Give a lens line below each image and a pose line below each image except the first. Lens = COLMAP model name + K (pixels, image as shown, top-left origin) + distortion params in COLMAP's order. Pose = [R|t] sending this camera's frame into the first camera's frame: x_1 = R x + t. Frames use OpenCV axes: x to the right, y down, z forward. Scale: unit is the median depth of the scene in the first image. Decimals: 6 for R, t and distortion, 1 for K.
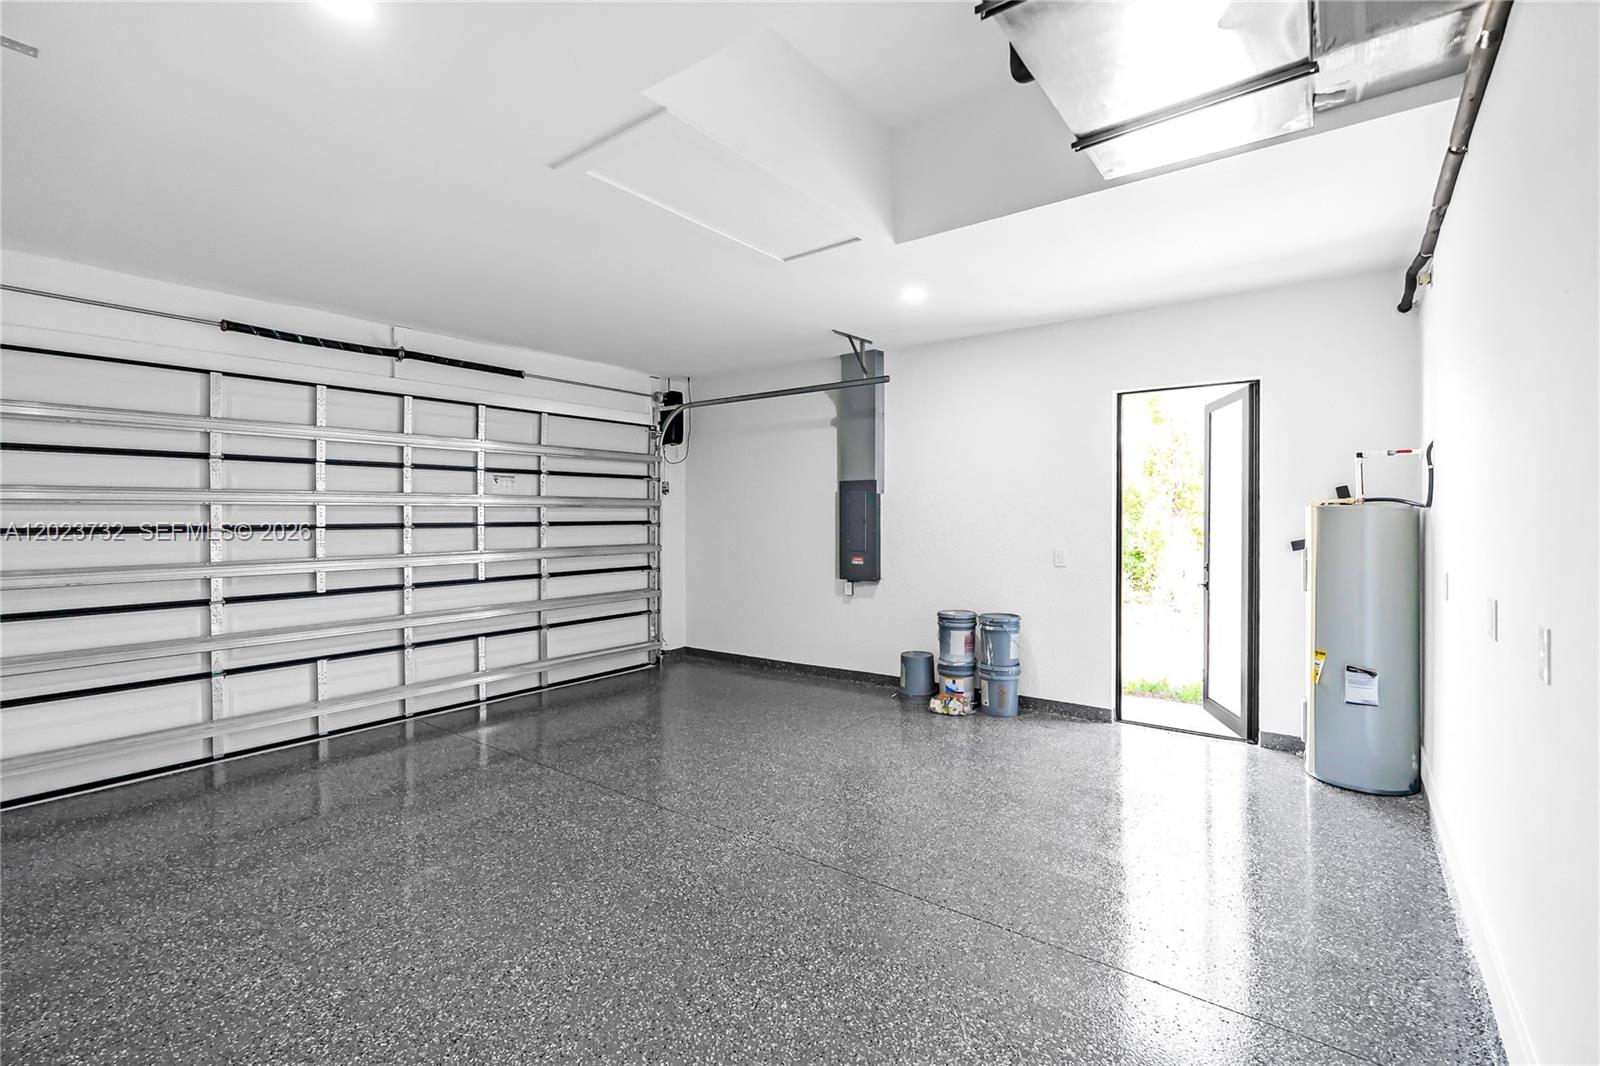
lens RADIAL K [[720.3, 0, 798.3], [0, 720.3, 497.1], [0, 0, 1]] dist [-0.001462, -0.000011]
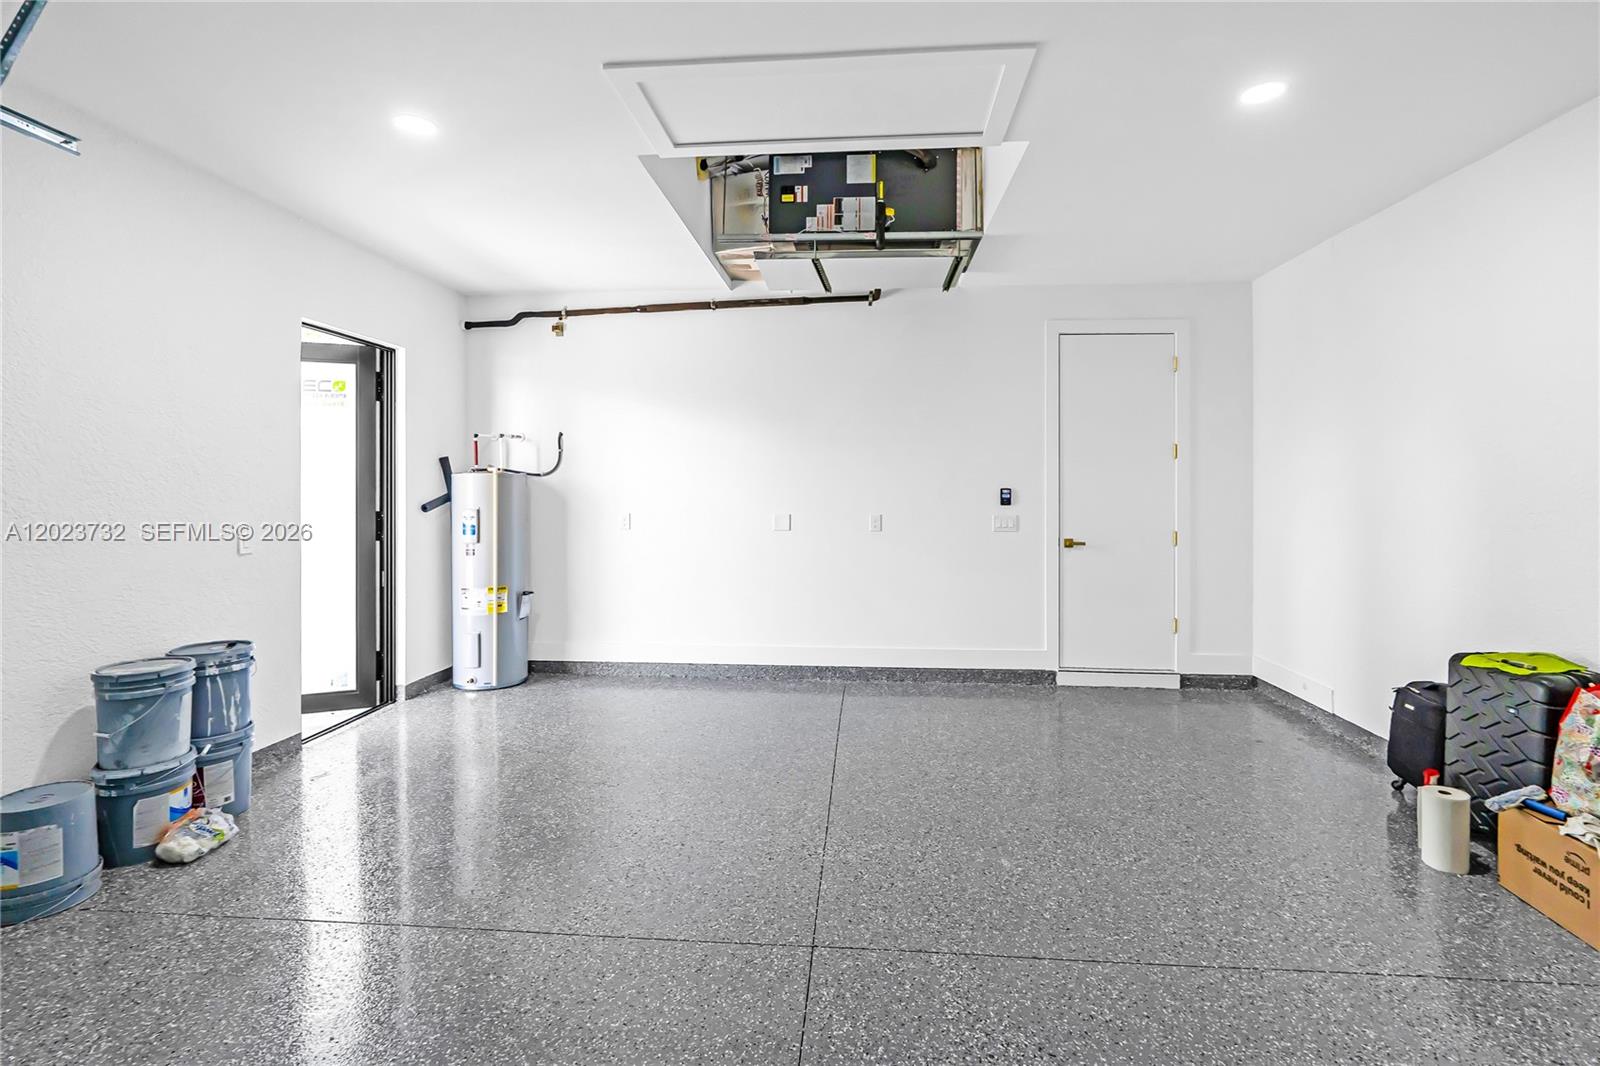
lens RADIAL K [[720.3, 0, 798.3], [0, 720.3, 497.1], [0, 0, 1]] dist [-0.001462, -0.000011]
pose [[-0.531832, -0.014770, 0.846721, -0.941174], [-0.026171, 0.999657, 0.001000, 0.055095], [-0.846446, -0.021627, -0.532036, 1.802366]]
